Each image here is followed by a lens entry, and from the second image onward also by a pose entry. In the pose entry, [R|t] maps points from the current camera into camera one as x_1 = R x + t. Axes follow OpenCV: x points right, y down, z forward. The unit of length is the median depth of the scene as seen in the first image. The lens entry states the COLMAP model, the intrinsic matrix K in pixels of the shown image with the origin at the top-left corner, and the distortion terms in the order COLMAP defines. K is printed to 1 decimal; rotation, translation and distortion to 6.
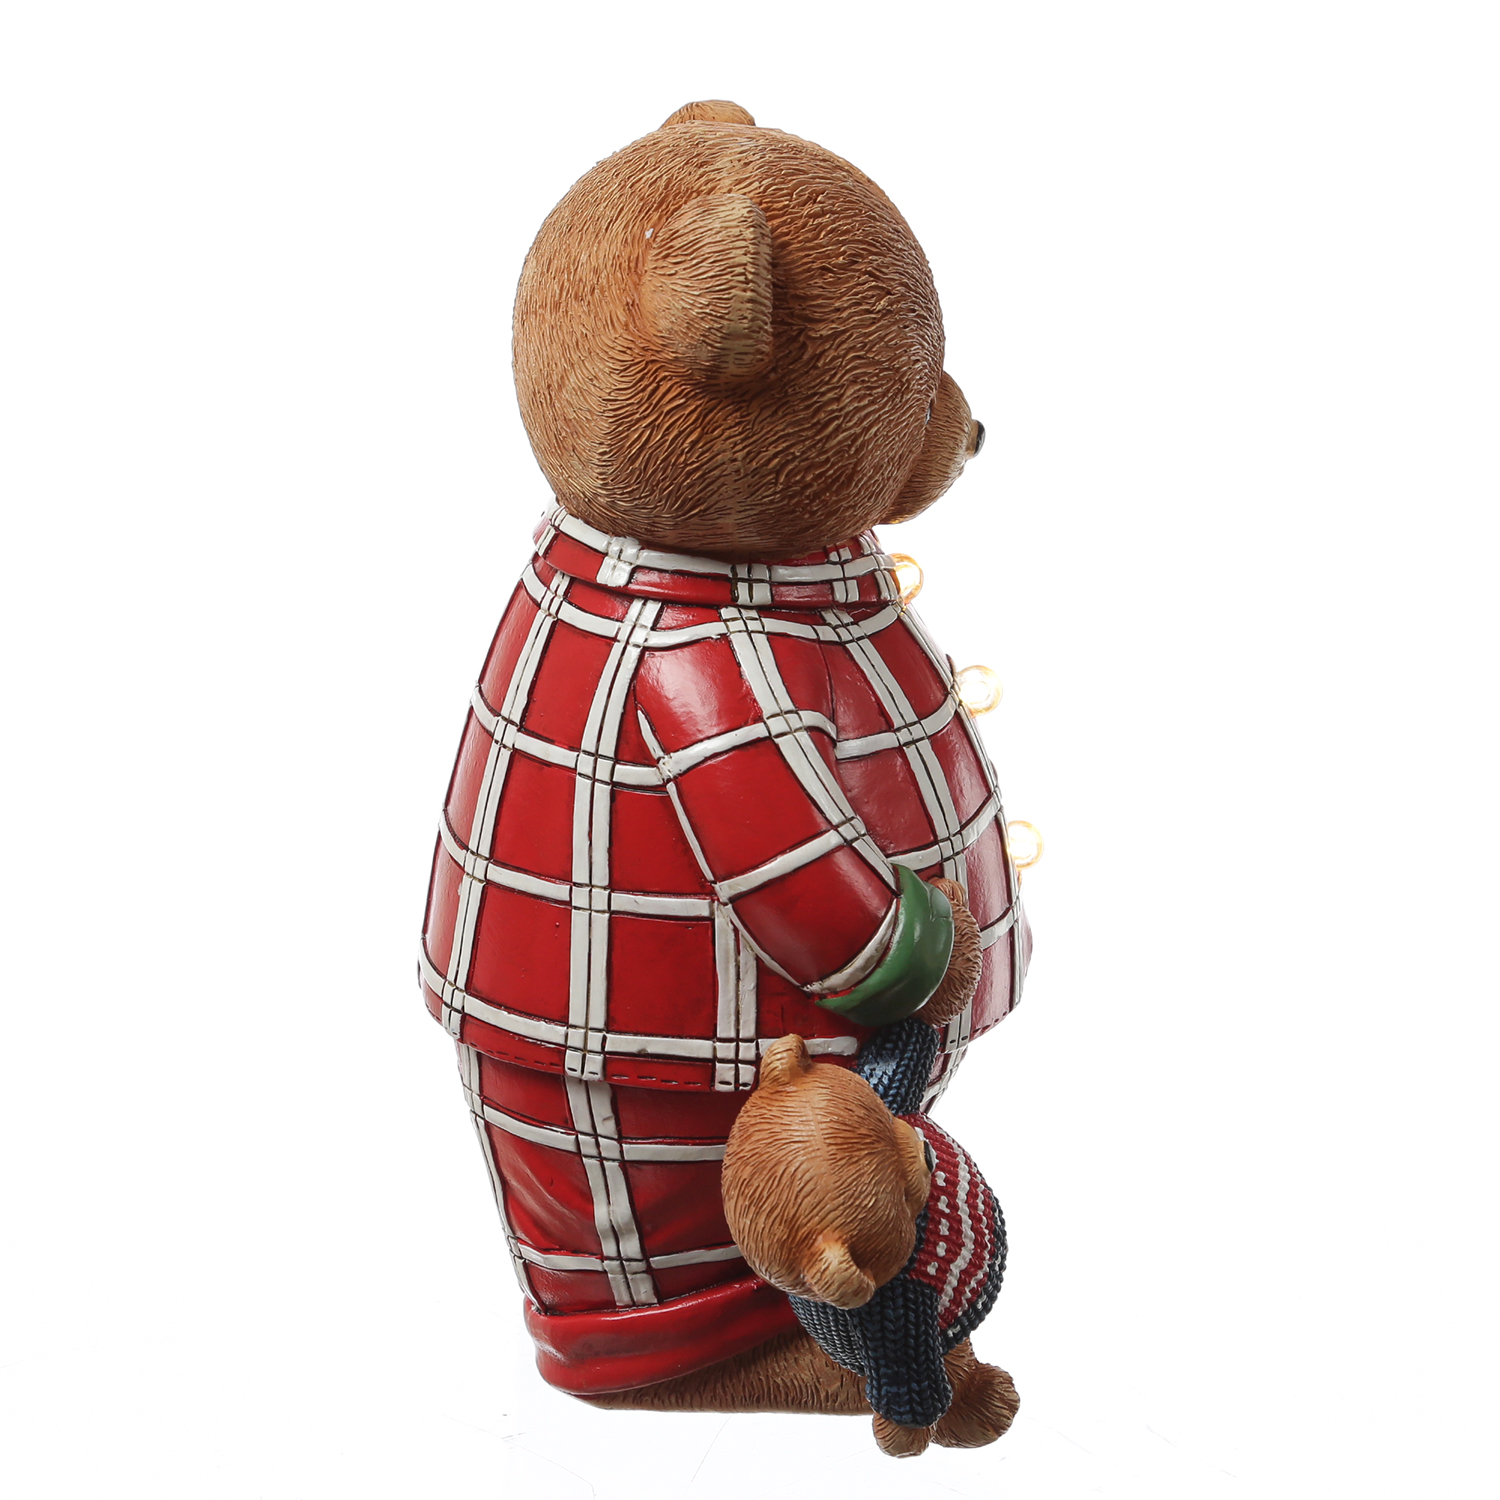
lens RADIAL K [[5334.0, 0, 702.8], [0, 5334.0, 704.5], [0, 0, 1]] dist [0.397489, 0.000000]
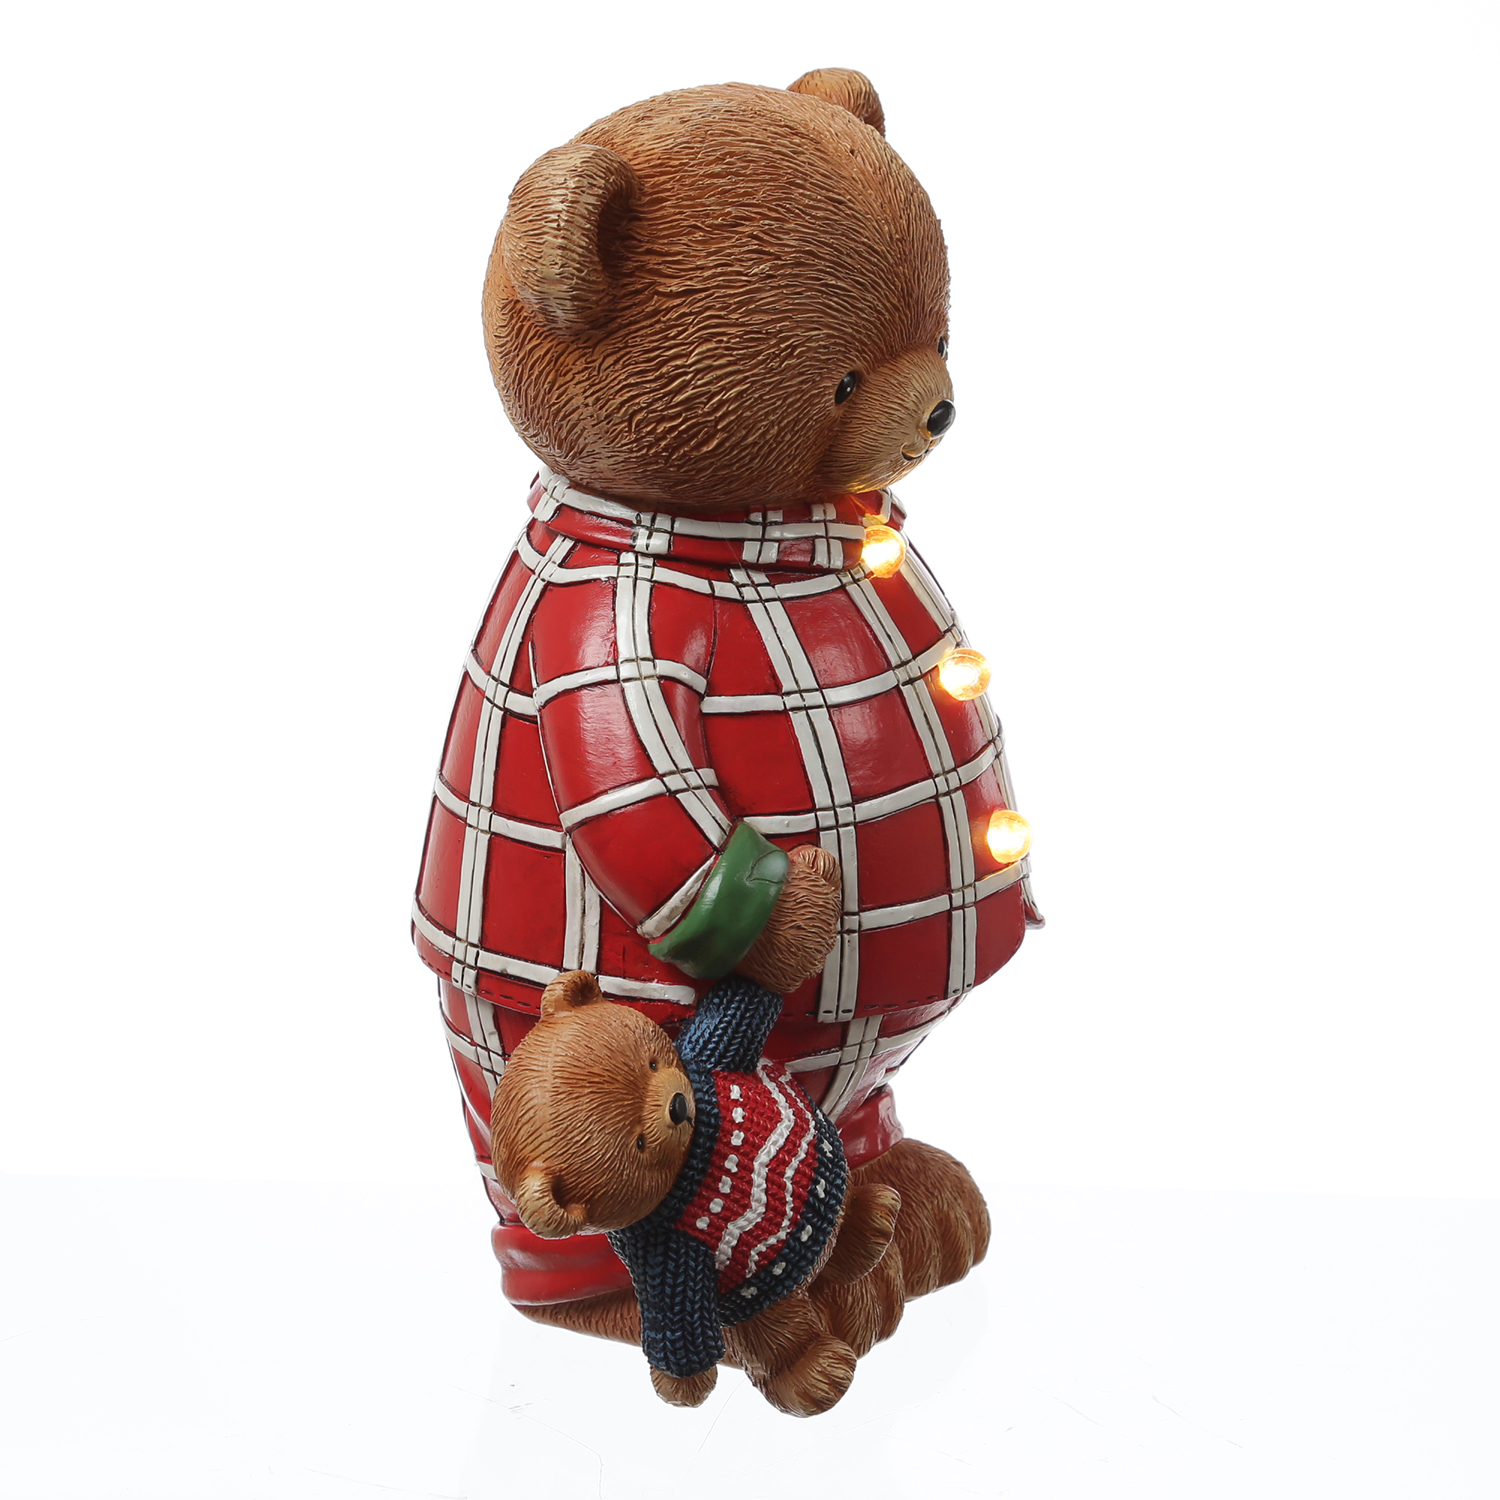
lens RADIAL K [[5334.0, 0, 728.8], [0, 5334.0, 674.5], [0, 0, 1]] dist [0.397489, 0.000000]
pose [[0.877657, 0.117182, -0.464744, 0.503330], [-0.122637, 0.992277, 0.018599, -0.016569], [0.463334, 0.040671, 0.885250, 0.105400]]
